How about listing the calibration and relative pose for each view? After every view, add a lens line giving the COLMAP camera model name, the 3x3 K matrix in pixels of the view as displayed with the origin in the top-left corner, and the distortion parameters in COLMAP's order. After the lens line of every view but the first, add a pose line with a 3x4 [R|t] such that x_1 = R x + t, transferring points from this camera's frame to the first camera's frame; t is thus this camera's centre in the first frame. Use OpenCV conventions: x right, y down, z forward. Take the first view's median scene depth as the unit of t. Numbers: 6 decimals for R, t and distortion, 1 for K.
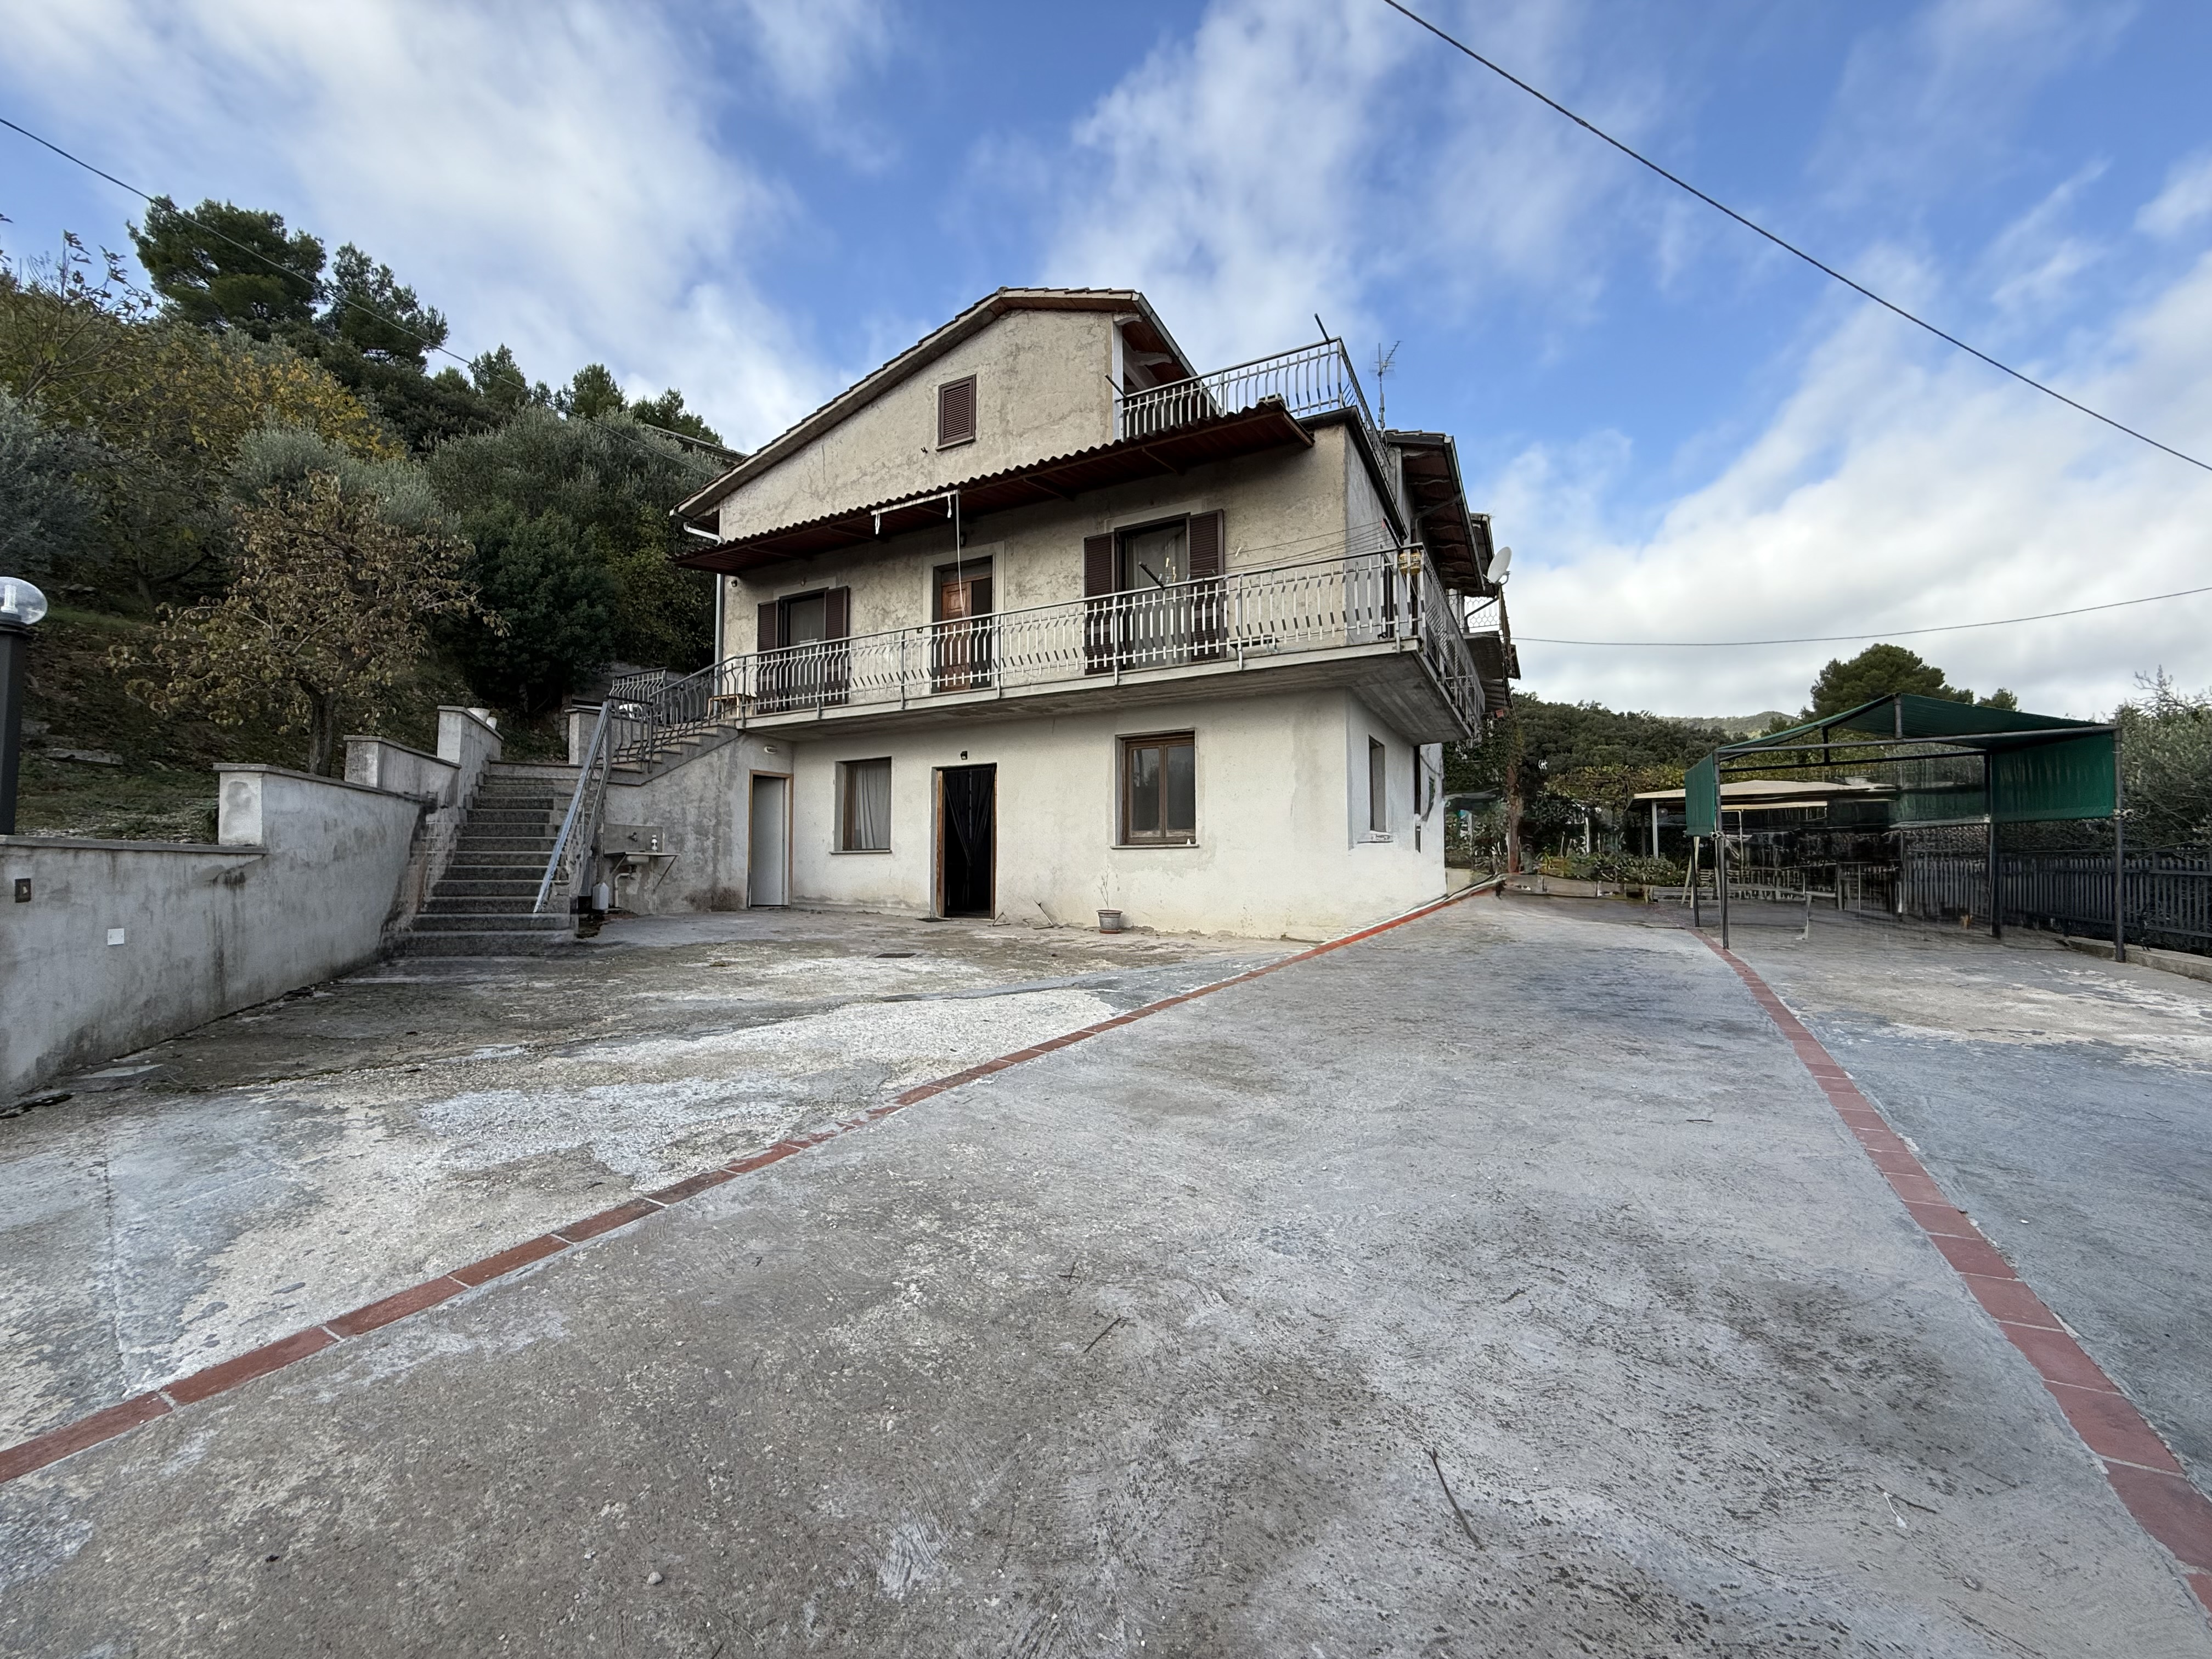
lens RADIAL K [[882.0, 0, 1098.7], [0, 882.0, 829.9], [0, 0, 1]] dist [-0.000835, 0.000183]
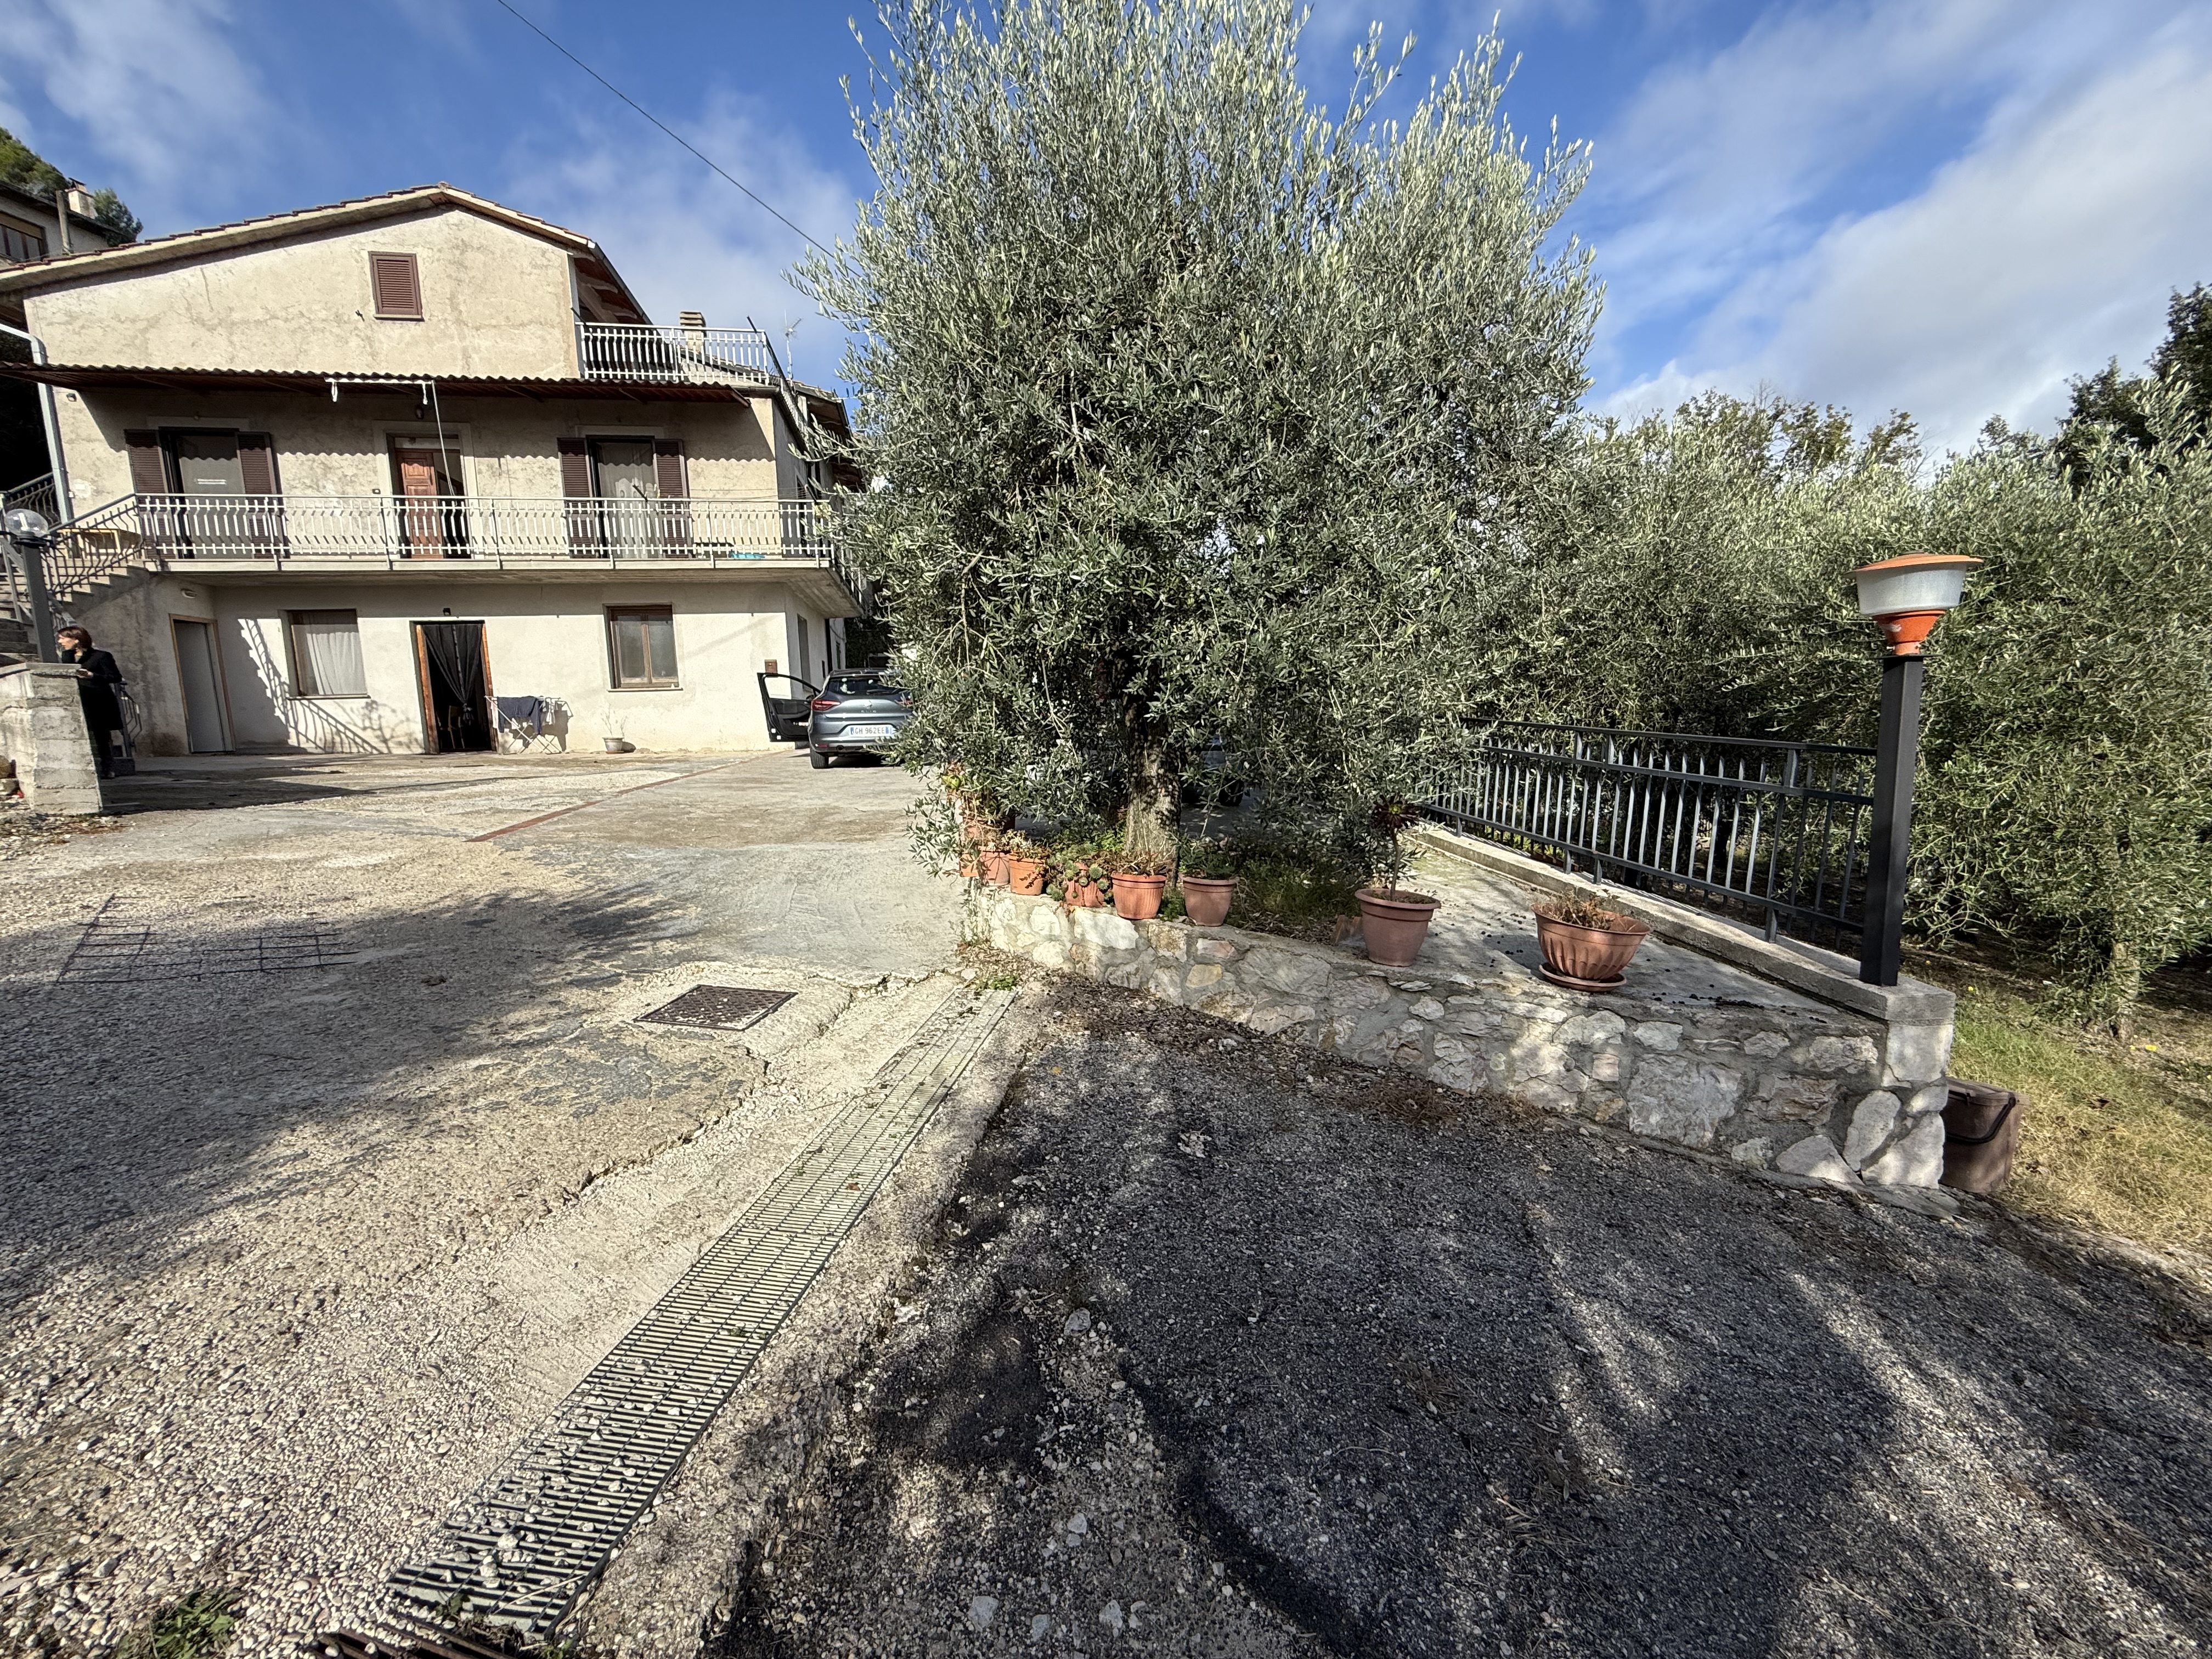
lens RADIAL K [[882.0, 0, 1098.7], [0, 882.0, 829.9], [0, 0, 1]] dist [-0.000835, 0.000183]
pose [[0.796578, -0.097126, 0.596683, -0.201132], [0.001062, 0.987233, 0.159281, 0.015565], [-0.604535, -0.126246, 0.786511, -0.497183]]
